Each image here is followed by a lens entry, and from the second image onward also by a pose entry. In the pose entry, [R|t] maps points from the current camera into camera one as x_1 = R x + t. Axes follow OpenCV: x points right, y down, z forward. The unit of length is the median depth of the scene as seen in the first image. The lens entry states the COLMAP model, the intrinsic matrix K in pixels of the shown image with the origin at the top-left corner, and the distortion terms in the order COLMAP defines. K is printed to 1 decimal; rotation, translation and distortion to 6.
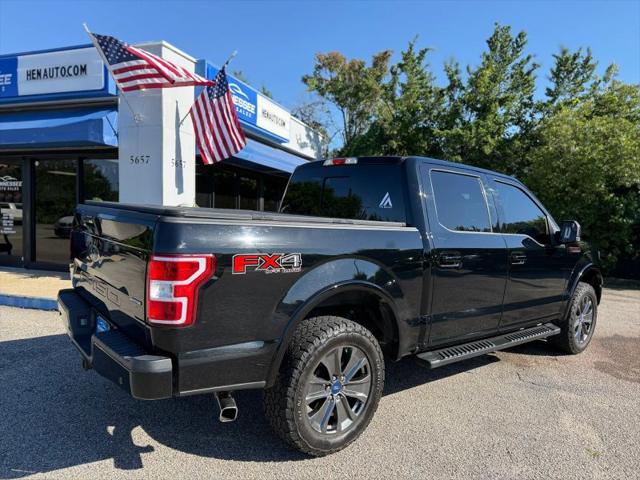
lens RADIAL K [[454.2, 0, 324.0], [0, 454.2, 239.5], [0, 0, 1]] dist [0.025646, -0.033041]
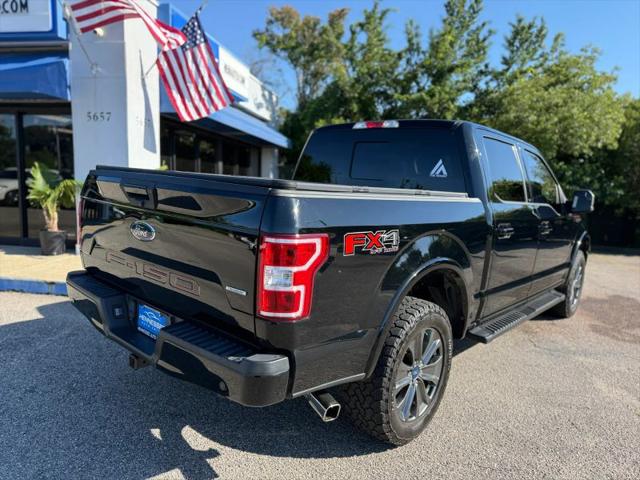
lens RADIAL K [[454.2, 0, 325.2], [0, 454.2, 240.7], [0, 0, 1]] dist [0.025646, -0.033041]
pose [[0.987847, -0.013601, 0.154832, -0.113974], [0.001356, 0.996880, 0.078915, -0.006040], [-0.155422, -0.077746, 0.984784, 0.051614]]
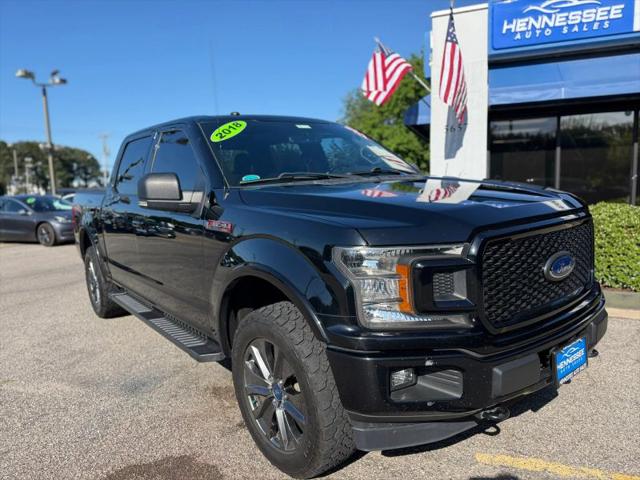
lens RADIAL K [[454.2, 0, 316.6], [0, 454.2, 238.5], [0, 0, 1]] dist [0.025646, -0.033041]
pose [[-0.039998, 0.074932, -0.996386, 0.707365], [-0.013138, 0.997058, 0.075510, 0.000358], [0.999113, 0.016111, -0.038896, 0.763266]]
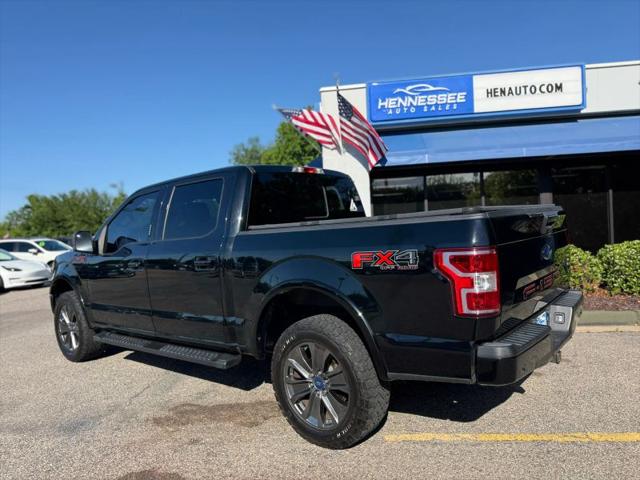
lens RADIAL K [[454.2, 0, 314.1], [0, 454.2, 240.2], [0, 0, 1]] dist [0.025646, -0.033041]
pose [[0.195905, -0.027912, -0.980225, 0.799086], [0.008307, 0.999606, -0.026804, 0.003436], [0.980588, -0.002891, 0.196060, 0.721028]]
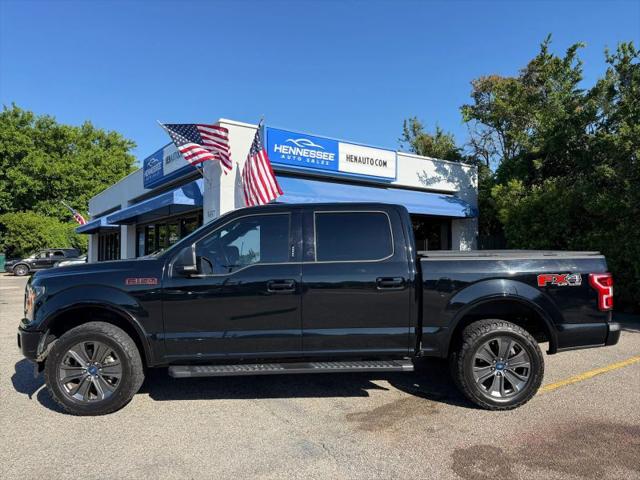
lens RADIAL K [[454.2, 0, 319.0], [0, 454.2, 234.5], [0, 0, 1]] dist [0.025646, -0.033041]
pose [[0.805289, -0.062831, -0.589544, 0.568615], [0.000421, 0.994429, -0.105406, 0.012756], [0.592883, 0.084633, 0.800829, 0.176575]]
